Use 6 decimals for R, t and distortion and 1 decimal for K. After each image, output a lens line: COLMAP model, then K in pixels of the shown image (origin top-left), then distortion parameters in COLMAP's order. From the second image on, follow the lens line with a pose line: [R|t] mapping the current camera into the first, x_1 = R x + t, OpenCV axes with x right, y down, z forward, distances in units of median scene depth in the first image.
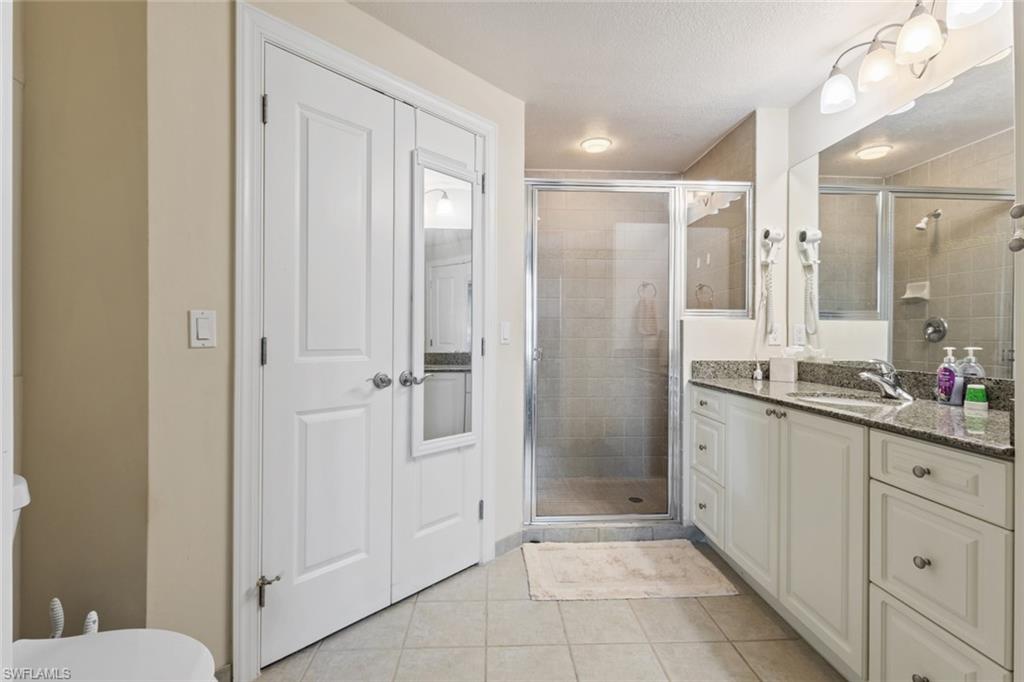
lens RADIAL K [[472.8, 0, 512.7], [0, 472.8, 333.6], [0, 0, 1]] dist [-0.012402, 0.000216]
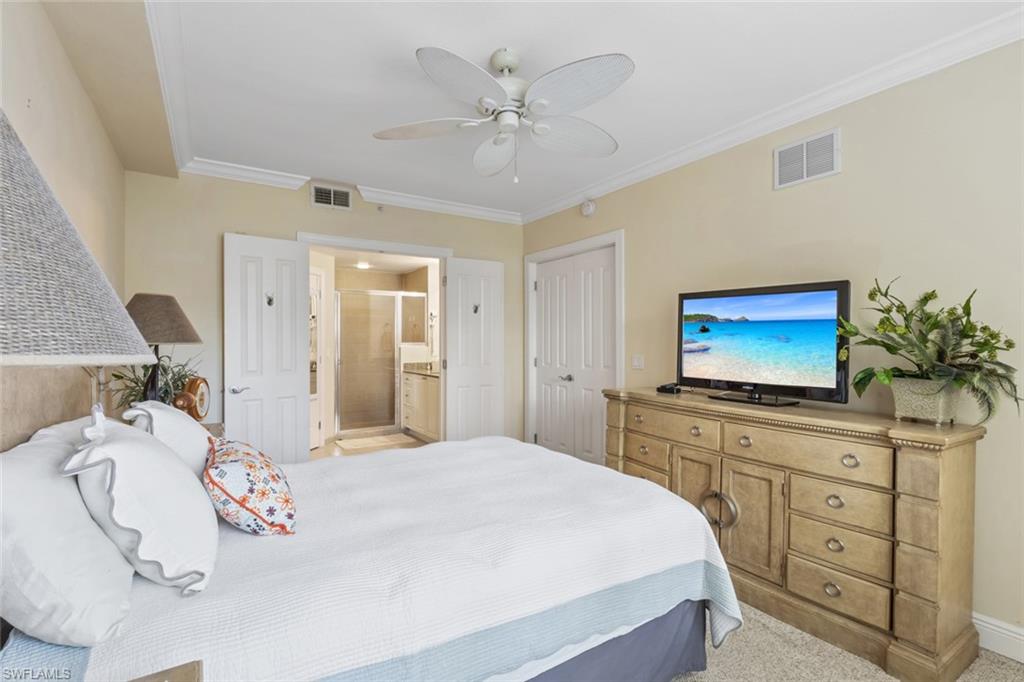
lens RADIAL K [[472.8, 0, 515.1], [0, 472.8, 339.0], [0, 0, 1]] dist [-0.012402, 0.000216]
pose [[0.863170, -0.004476, 0.504893, -0.398001], [0.004439, 0.999989, 0.001278, -0.075623], [-0.504894, 0.001138, 0.863181, -1.546539]]
